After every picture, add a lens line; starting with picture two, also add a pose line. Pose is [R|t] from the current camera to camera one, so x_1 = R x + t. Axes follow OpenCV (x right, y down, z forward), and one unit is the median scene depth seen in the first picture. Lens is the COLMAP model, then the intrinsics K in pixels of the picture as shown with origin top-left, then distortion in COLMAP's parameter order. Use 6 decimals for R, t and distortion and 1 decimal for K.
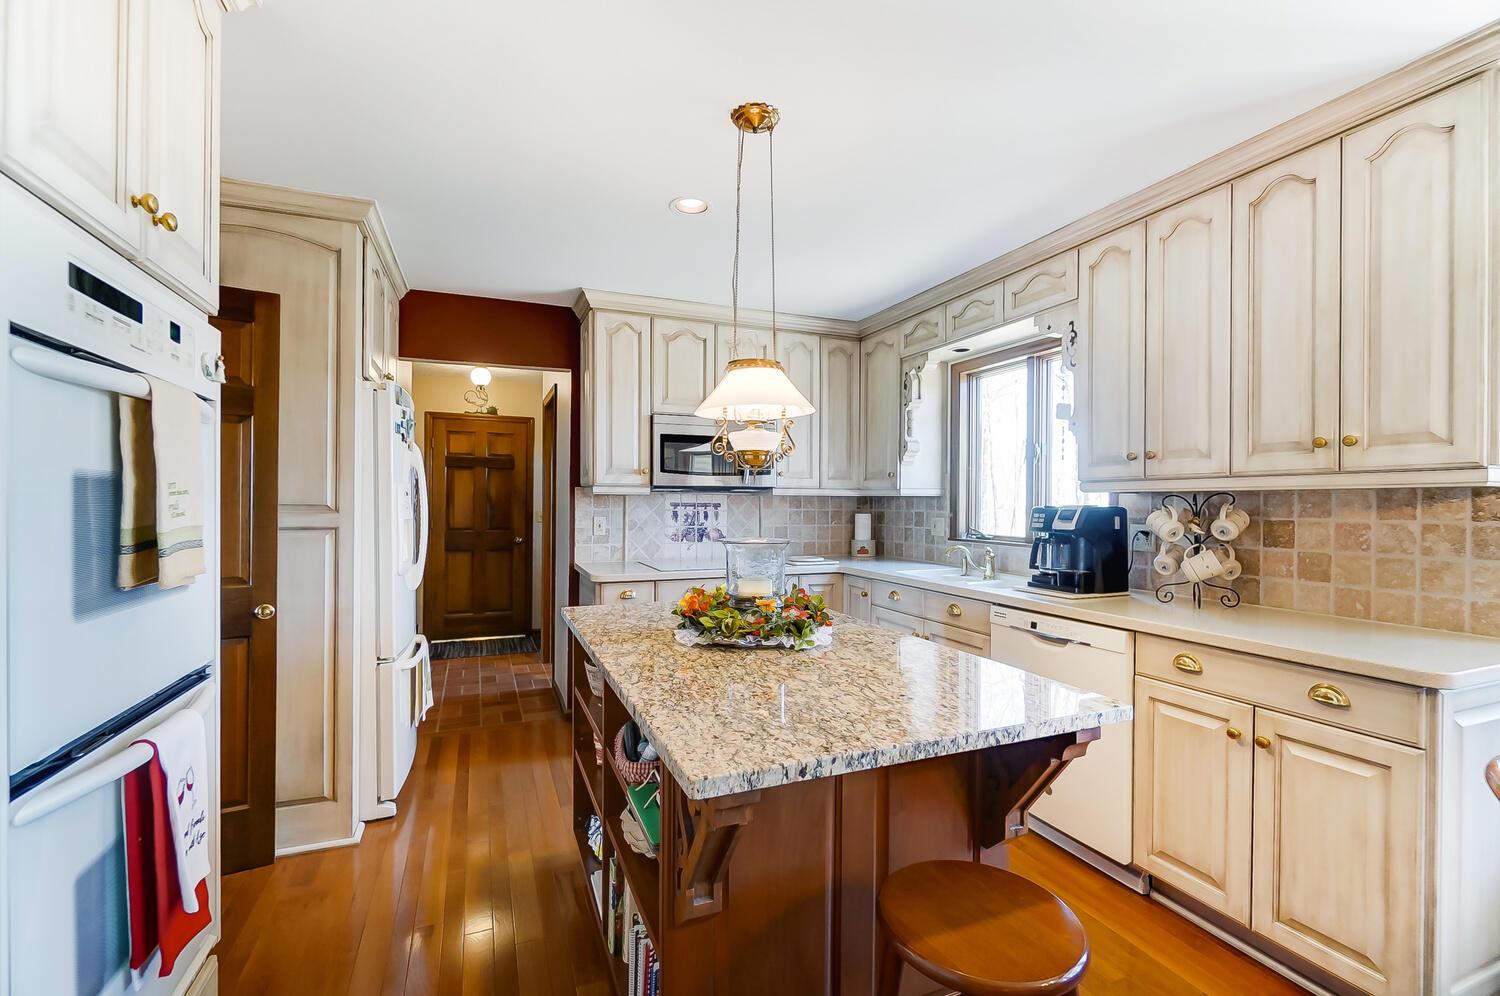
lens RADIAL K [[680.8, 0, 750.0], [0, 680.8, 494.5], [0, 0, 1]] dist [-0.025126, 0.003016]
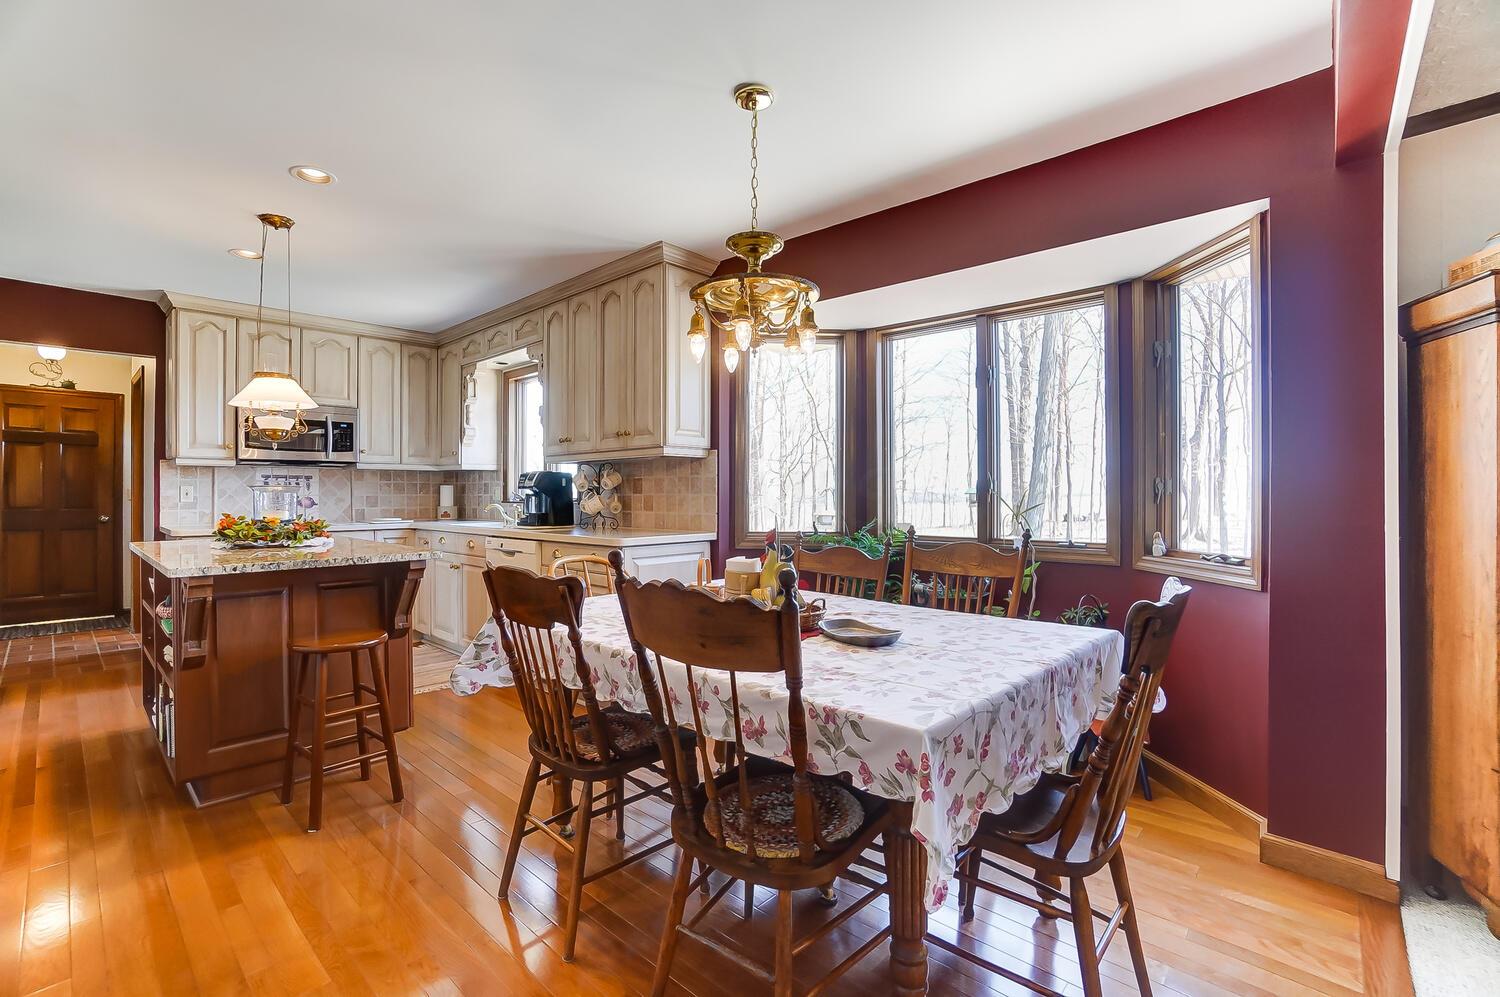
lens RADIAL K [[680.8, 0, 738.9], [0, 680.8, 484.9], [0, 0, 1]] dist [-0.025126, 0.003016]
pose [[0.912190, -0.001461, 0.409765, 0.173472], [0.001004, 0.999999, 0.001329, 0.031583], [-0.409766, -0.000800, 0.912190, -0.432611]]
